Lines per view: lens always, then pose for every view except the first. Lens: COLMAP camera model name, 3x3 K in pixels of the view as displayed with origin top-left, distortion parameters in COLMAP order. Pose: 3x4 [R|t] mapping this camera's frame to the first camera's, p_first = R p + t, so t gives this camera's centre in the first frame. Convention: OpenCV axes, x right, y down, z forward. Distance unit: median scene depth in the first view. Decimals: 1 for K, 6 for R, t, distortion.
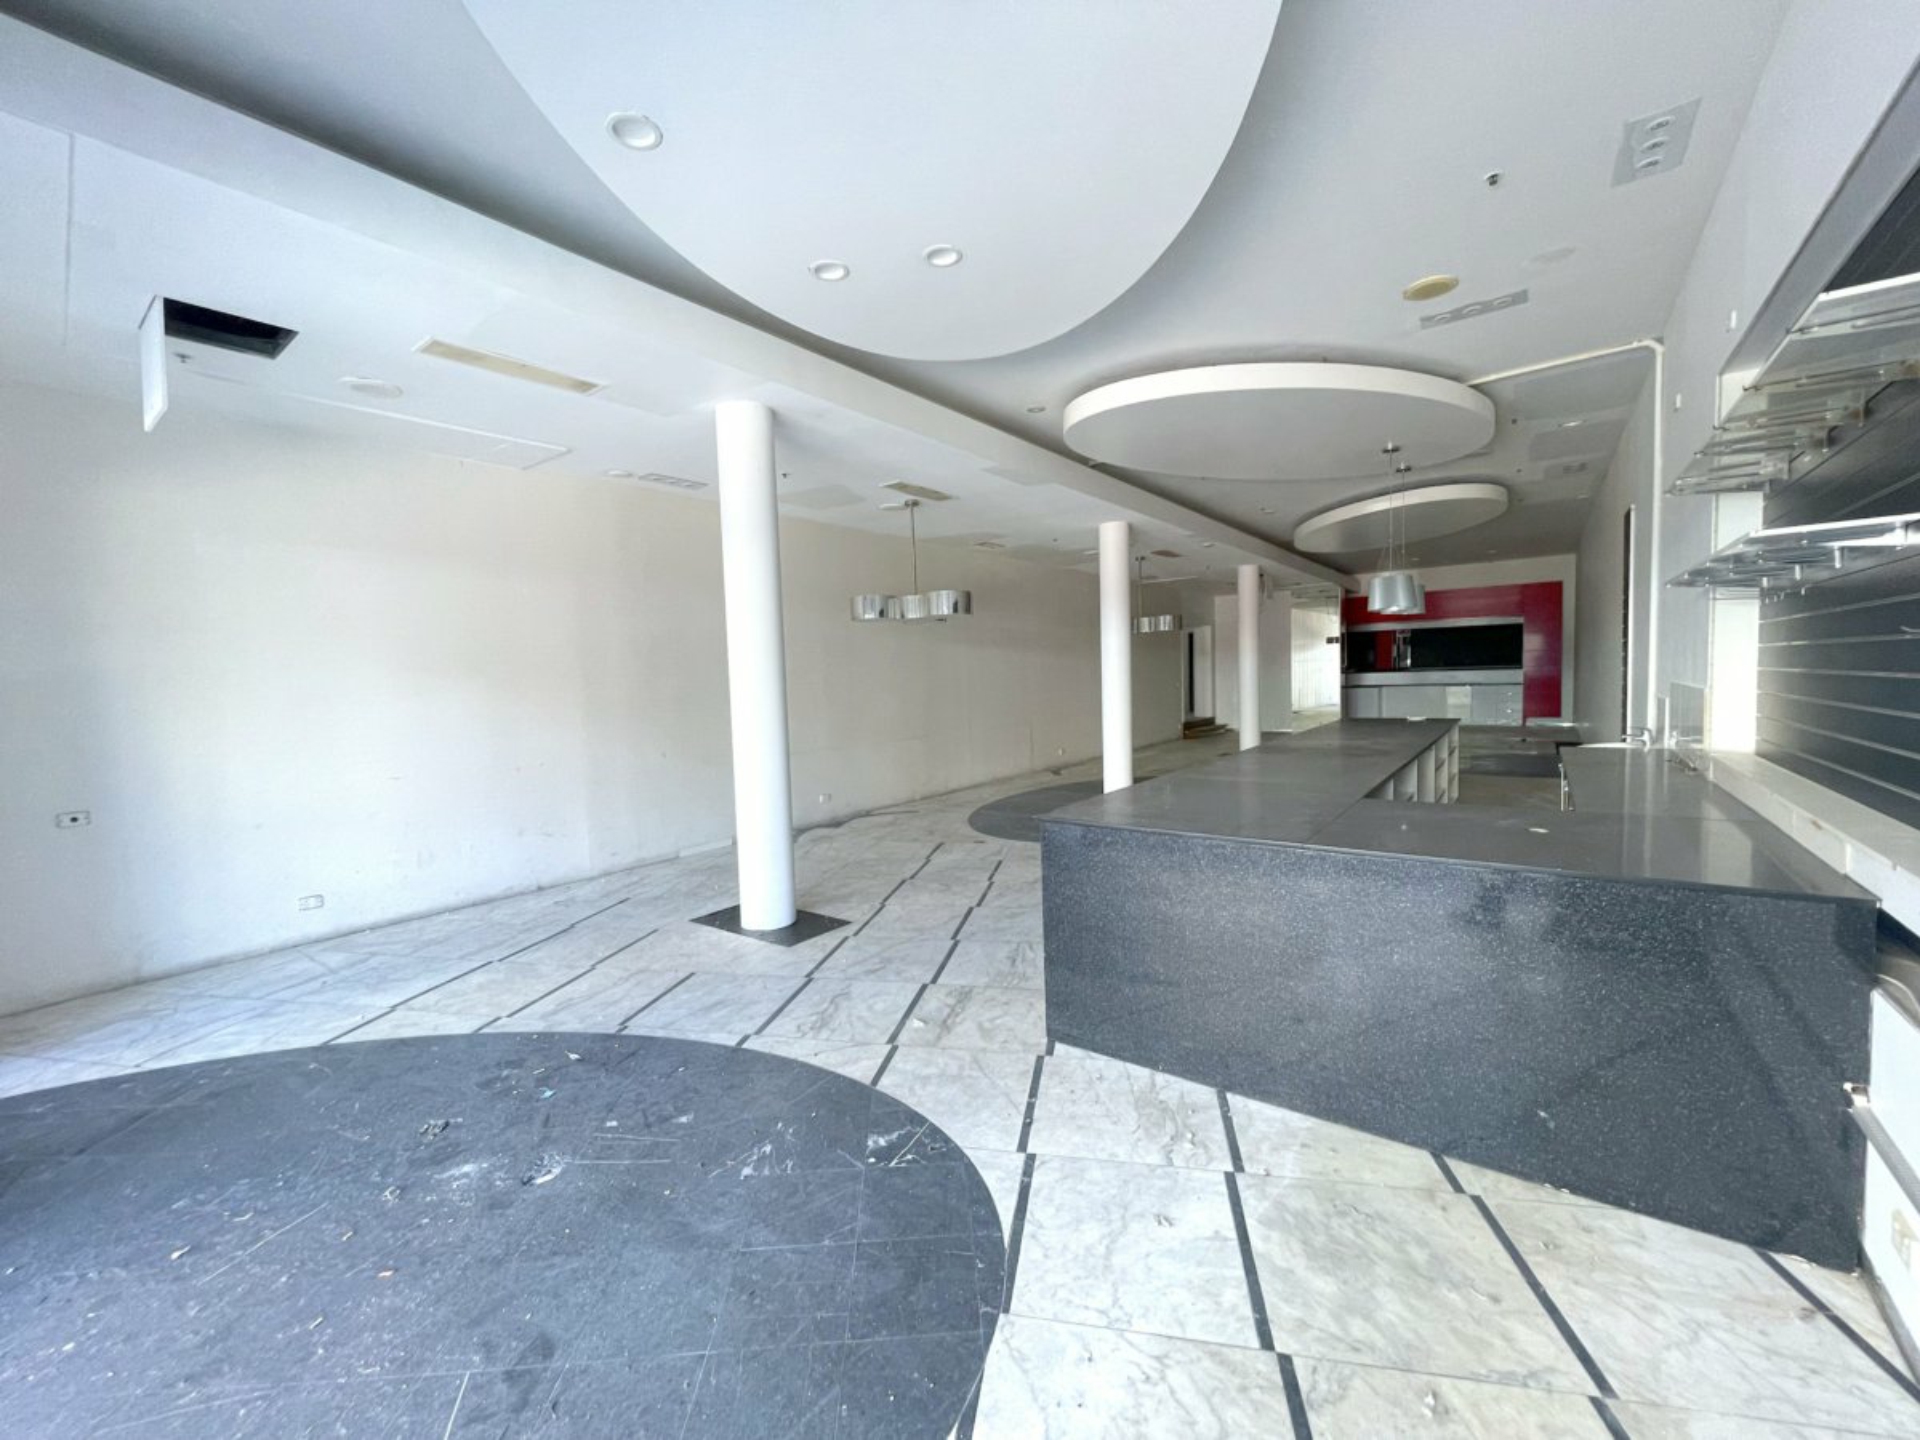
lens RADIAL K [[771.7, 0, 954.5], [0, 771.7, 726.6], [0, 0, 1]] dist [-0.002600, -0.000100]
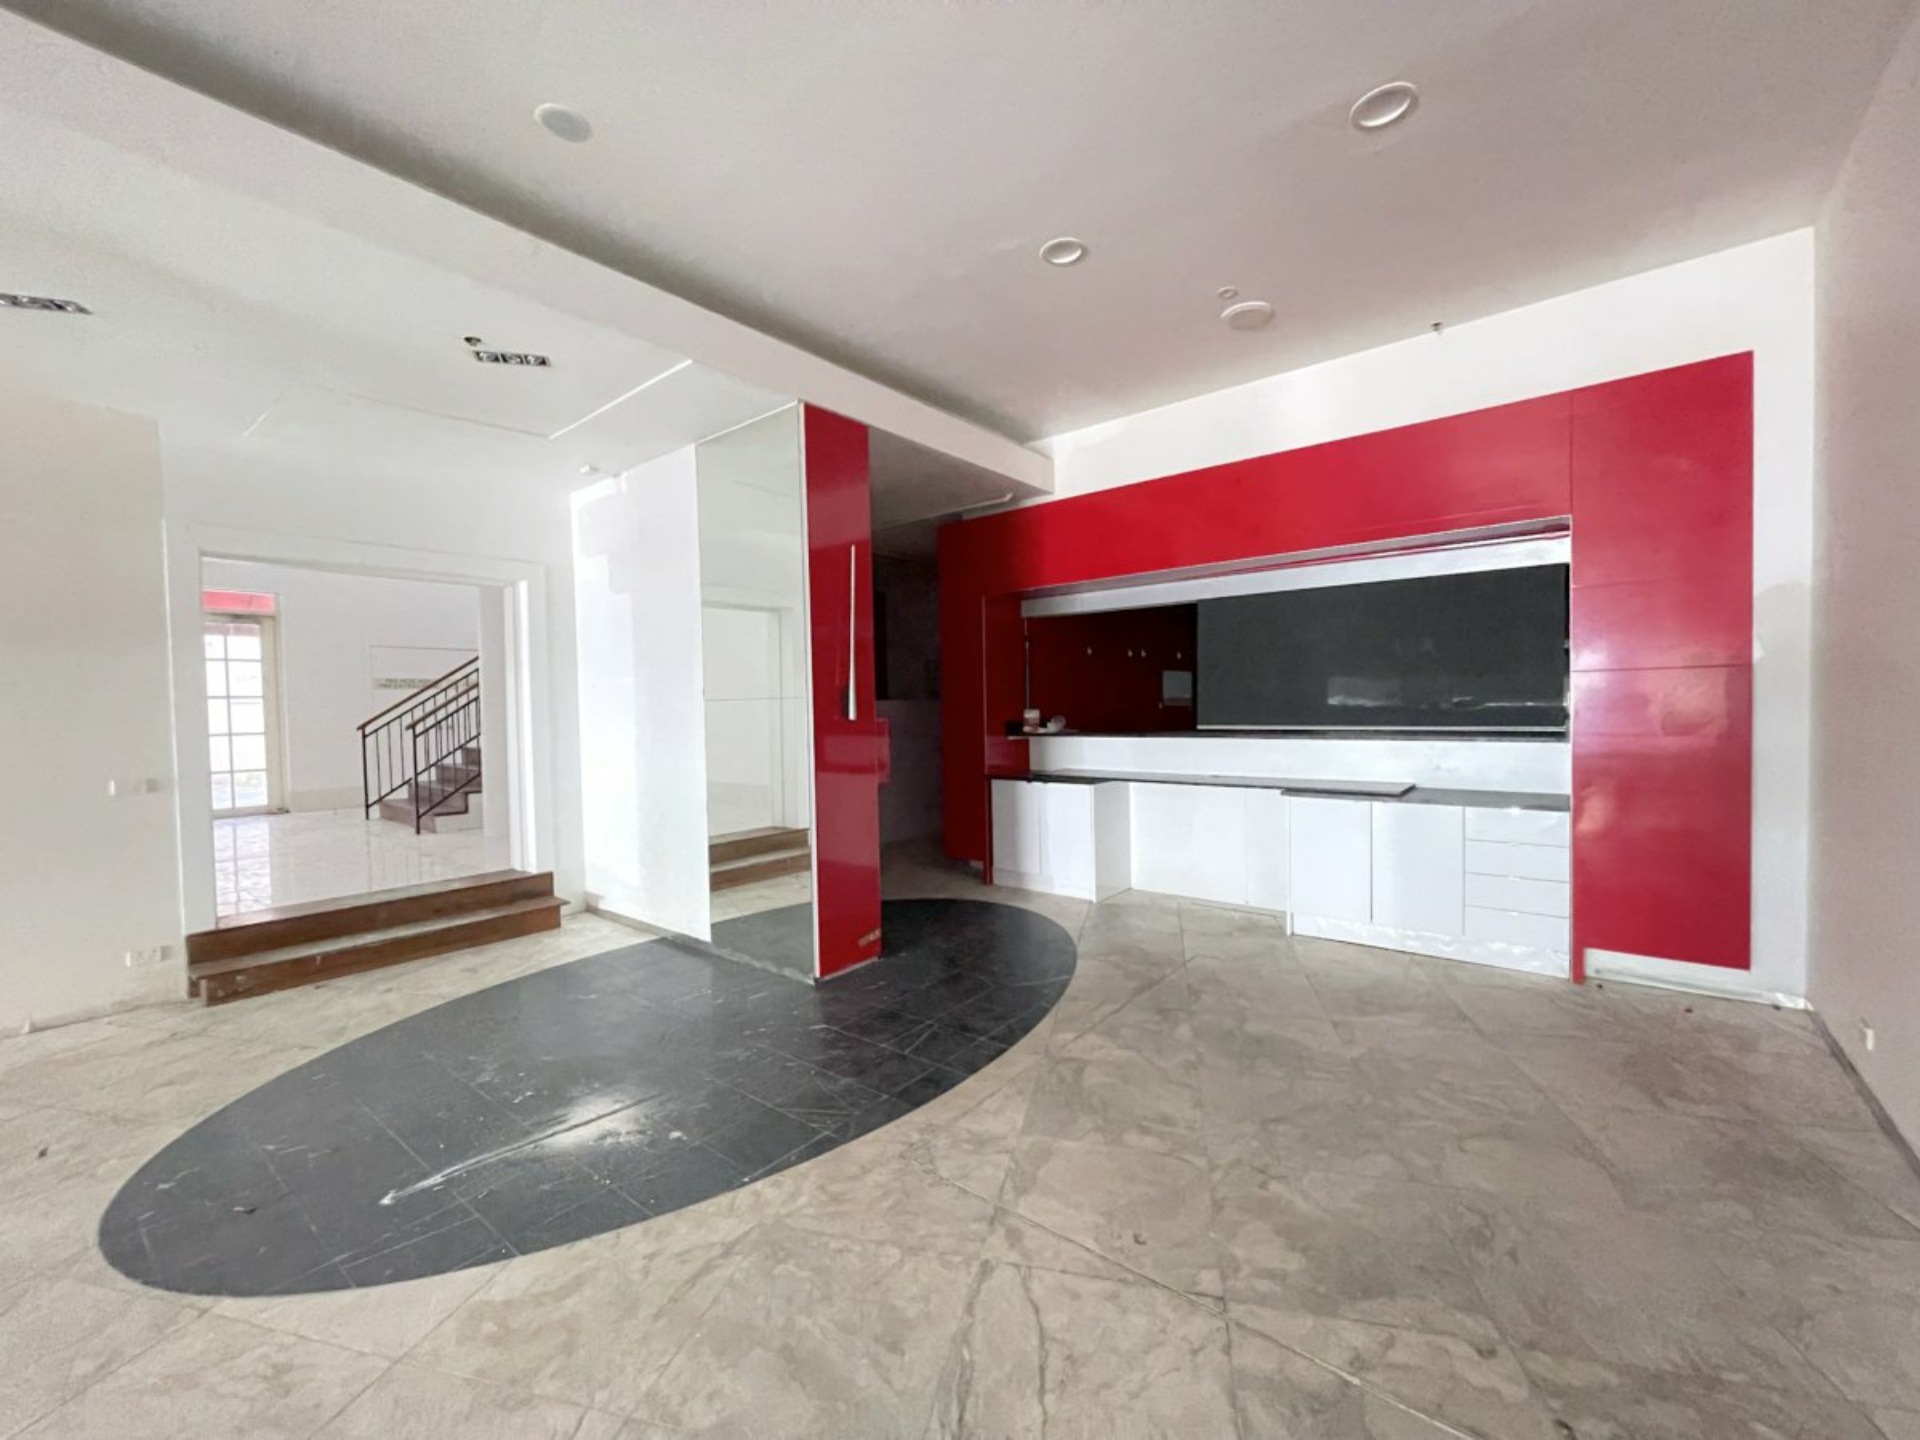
lens RADIAL K [[771.7, 0, 954.5], [0, 771.7, 726.6], [0, 0, 1]] dist [-0.002600, -0.000100]
pose [[0.998554, 0.012070, -0.052376, 2.657457], [-0.014168, 0.999104, -0.039870, -0.320451], [0.051848, 0.040554, 0.997831, 3.566628]]
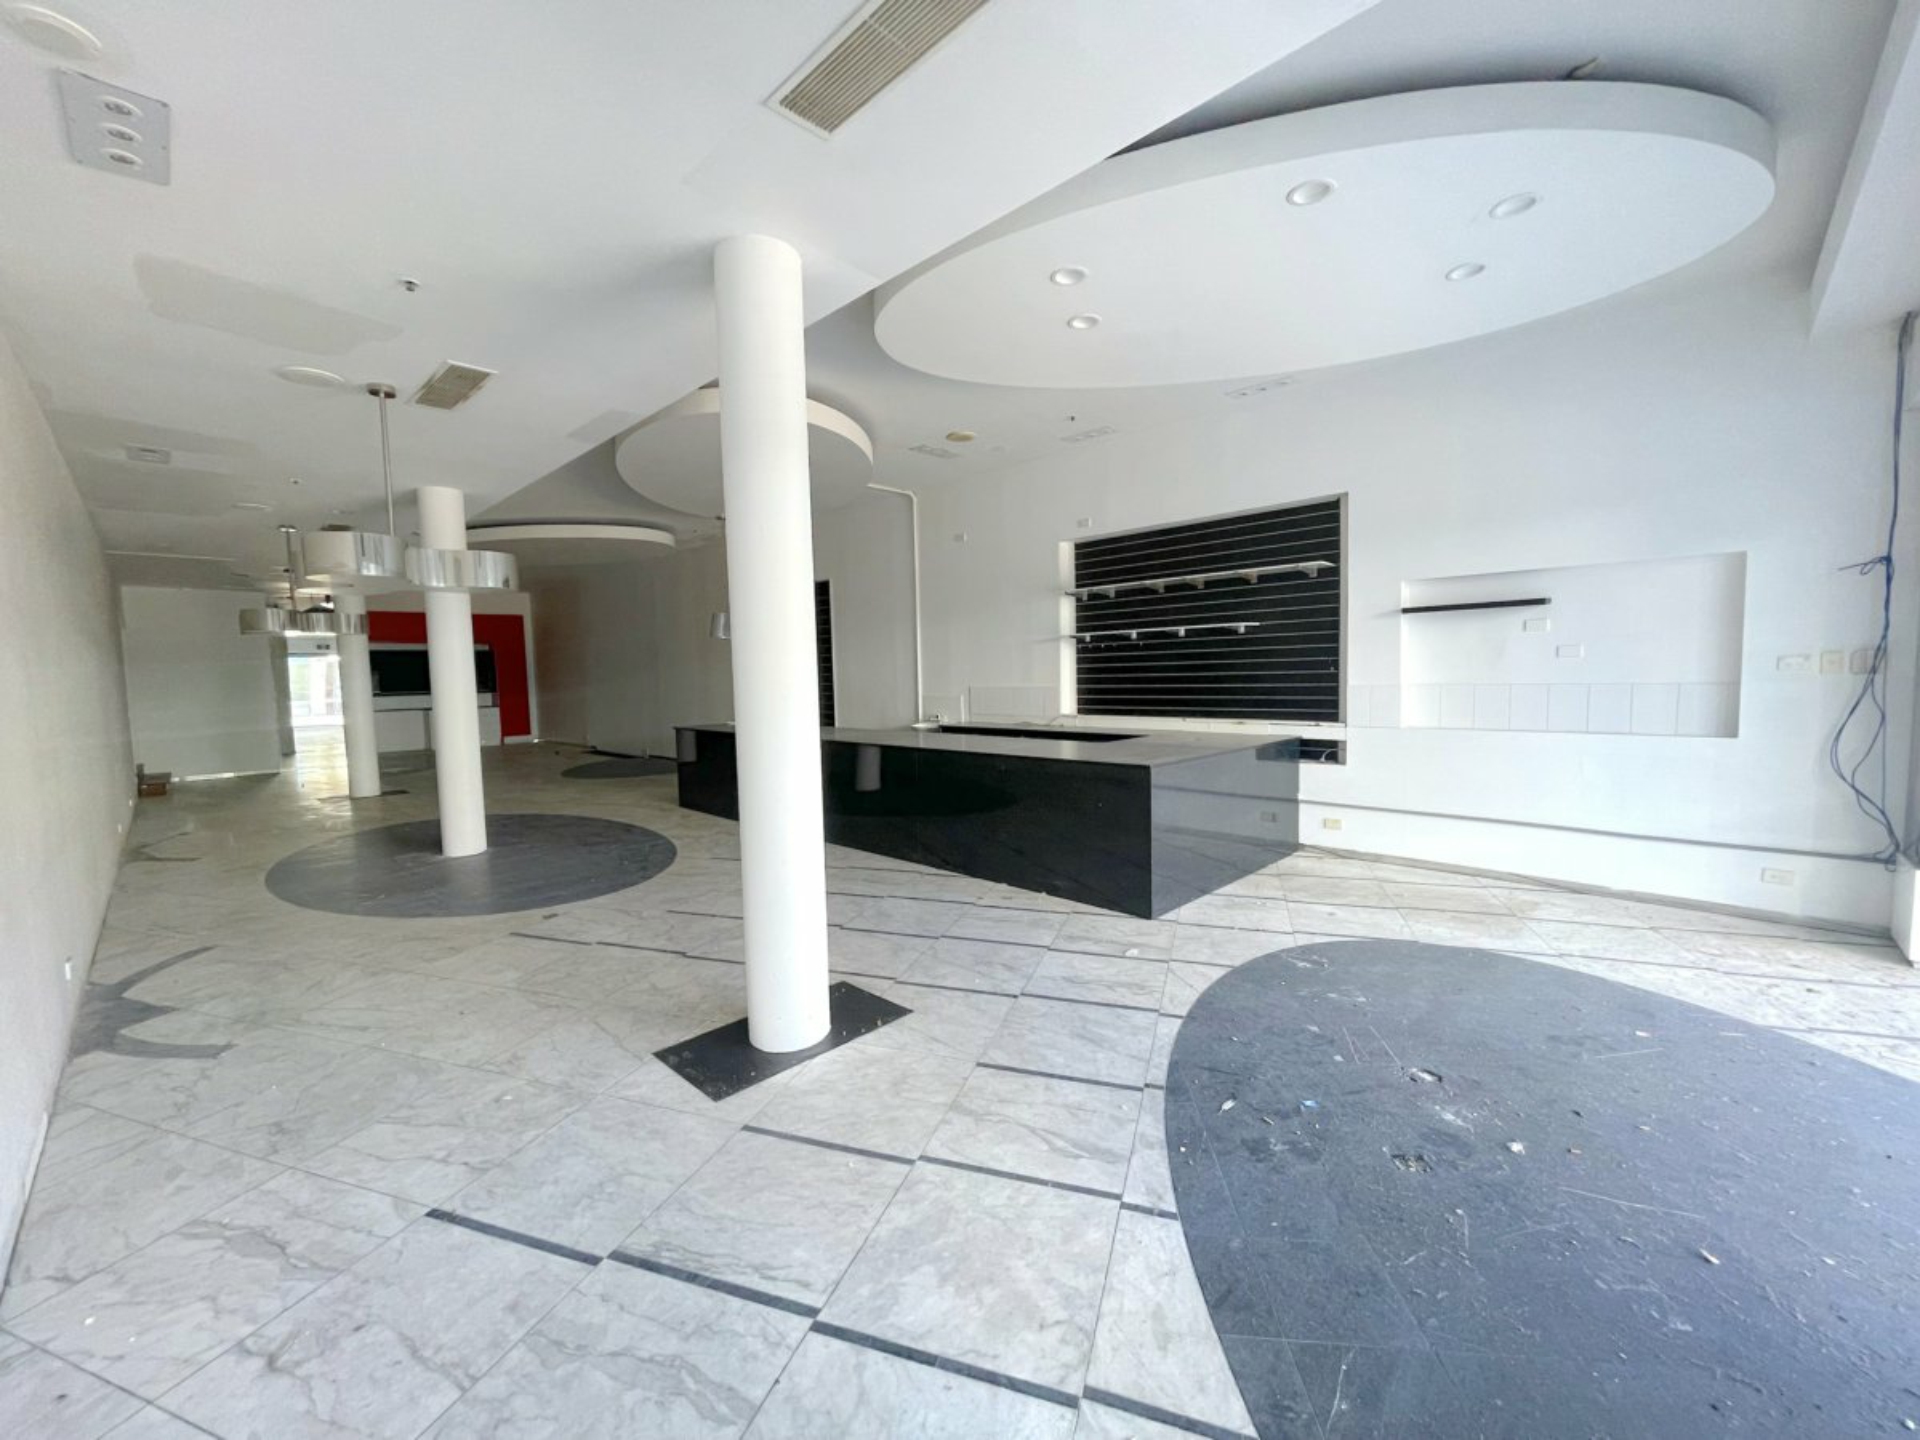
lens RADIAL K [[771.7, 0, 954.5], [0, 771.7, 726.6], [0, 0, 1]] dist [-0.002600, -0.000100]
pose [[0.129693, -0.041950, 0.990666, -1.225390], [0.084203, 0.995962, 0.031151, -0.028524], [-0.987973, 0.079377, 0.132701, 1.049357]]
